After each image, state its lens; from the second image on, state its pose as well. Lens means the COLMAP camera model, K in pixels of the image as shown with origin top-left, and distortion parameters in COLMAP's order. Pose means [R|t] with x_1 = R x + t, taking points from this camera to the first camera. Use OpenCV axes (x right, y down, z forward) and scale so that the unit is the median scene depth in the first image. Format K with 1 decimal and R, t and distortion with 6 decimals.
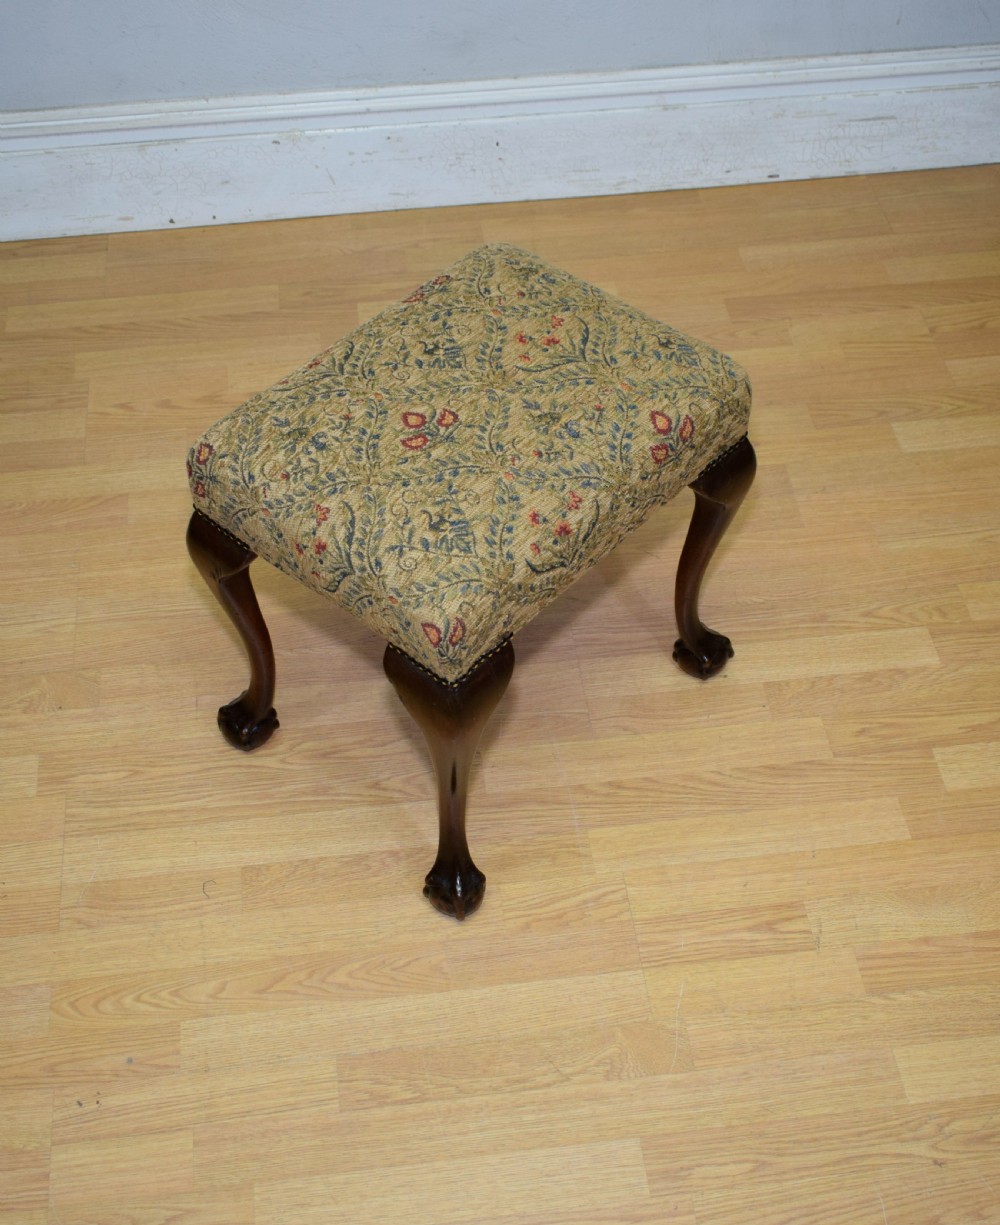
lens RADIAL K [[1662.4, 0, 481.5], [0, 1662.4, 645.8], [0, 0, 1]] dist [-0.027168, 0.000000]
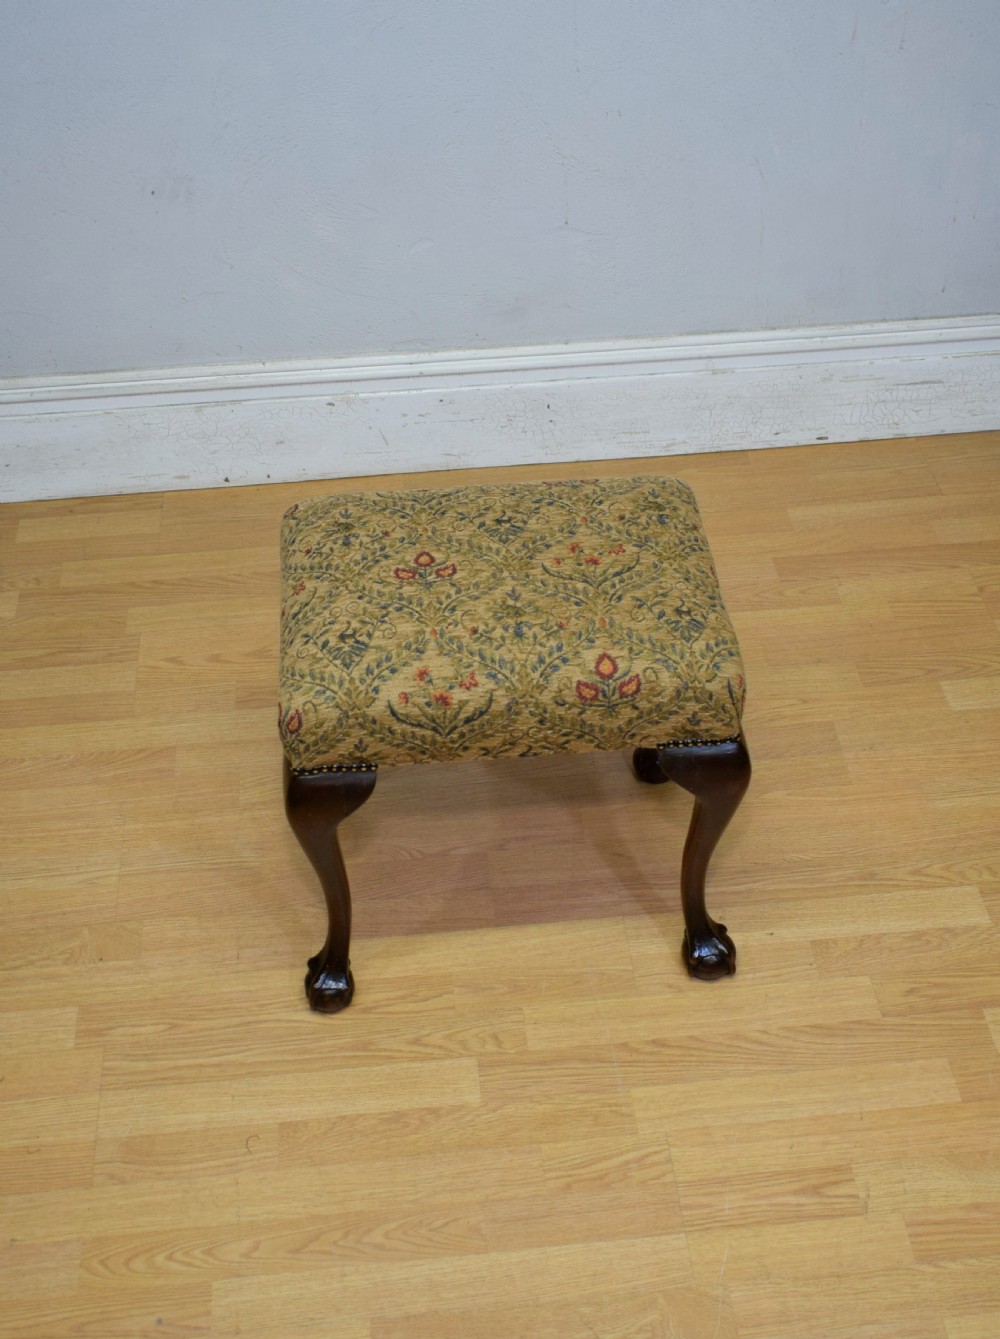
lens RADIAL K [[1711.6, 0, 508.8], [0, 1711.6, 738.6], [0, 0, 1]] dist [-0.019209, 0.000000]
pose [[0.999783, 0.006796, -0.019709, 0.010134], [-0.008746, 0.994885, -0.100637, 0.006966], [0.018924, 0.100787, 0.994728, -0.028728]]
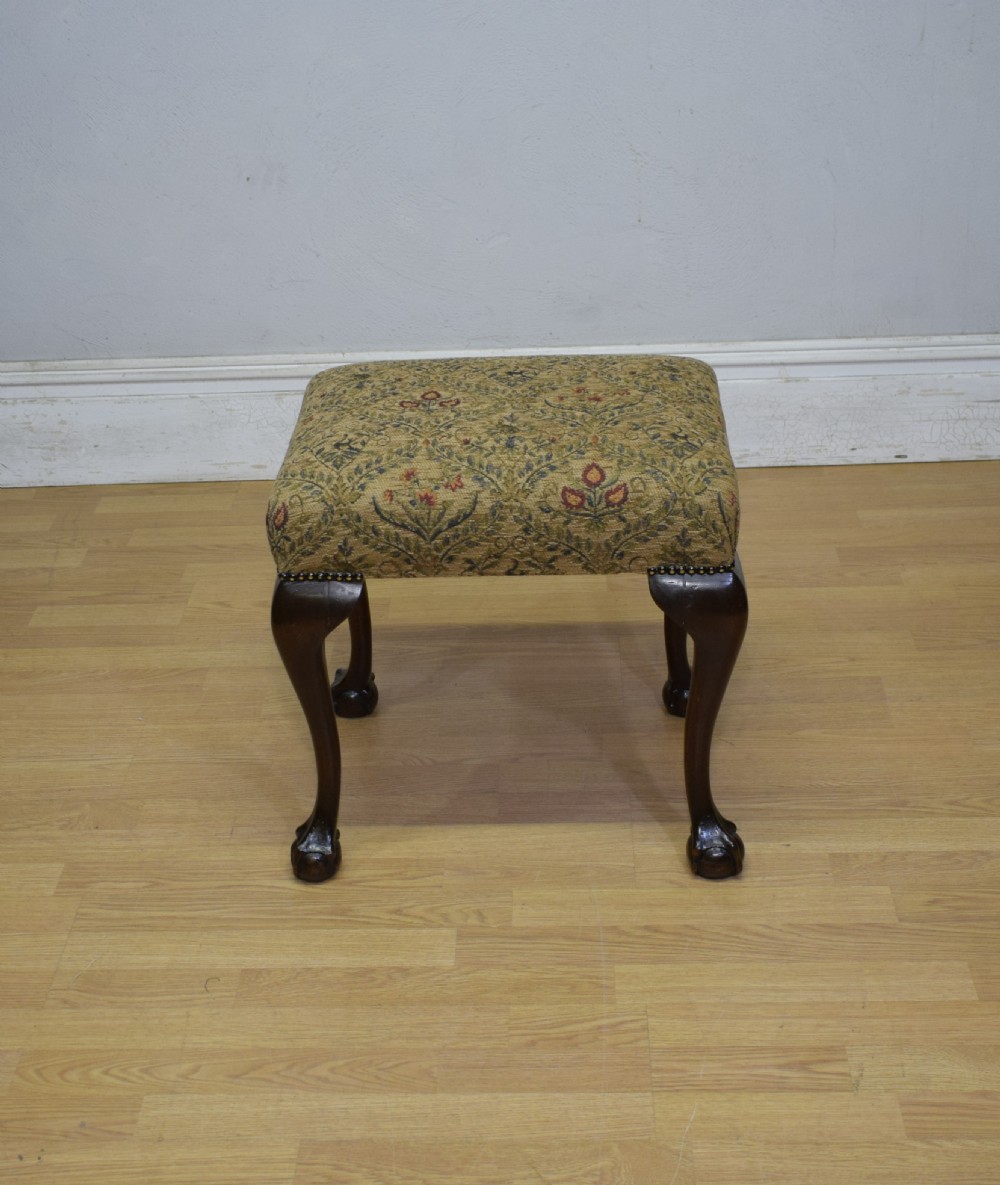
lens RADIAL K [[1752.0, 0, 442.1], [0, 1752.0, 669.6], [0, 0, 1]] dist [-0.019245, 0.000000]
pose [[0.985107, 0.050733, -0.164290, 0.119102], [-0.099021, 0.948520, -0.300841, 0.253156], [0.140570, 0.312629, 0.939417, 0.027633]]
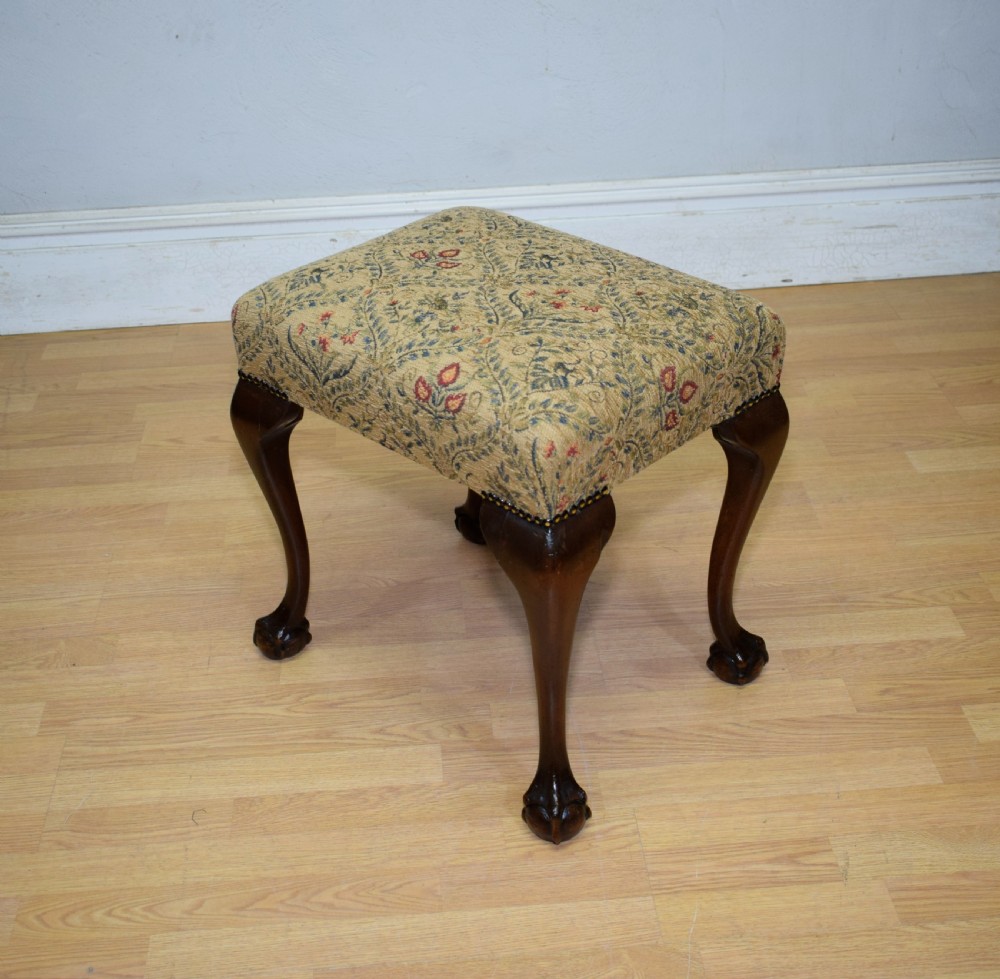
lens RADIAL K [[1504.4, 0, 472.1], [0, 1504.4, 498.0], [0, 0, 1]] dist [-0.020483, 0.000000]
pose [[0.998070, 0.005251, -0.061875, 0.043994], [-0.023608, 0.953690, -0.299864, 0.219024], [0.057435, 0.300746, 0.951973, 0.126348]]
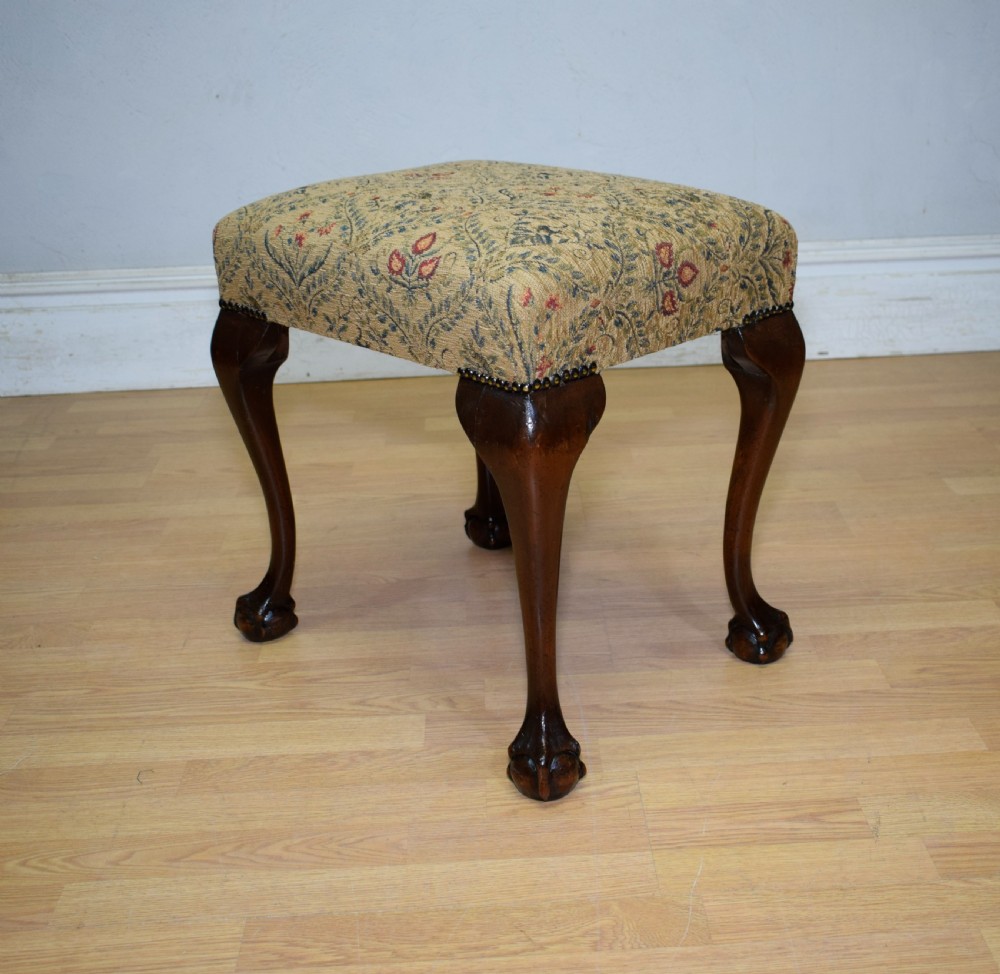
lens RADIAL K [[1419.6, 0, 540.2], [0, 1419.6, 493.6], [0, 0, 1]] dist [-0.029558, 0.000000]
pose [[0.997236, 0.006891, -0.073978, 0.085976], [-0.040381, 0.886059, -0.461810, 0.331256], [0.062367, 0.463521, 0.883888, 0.298407]]
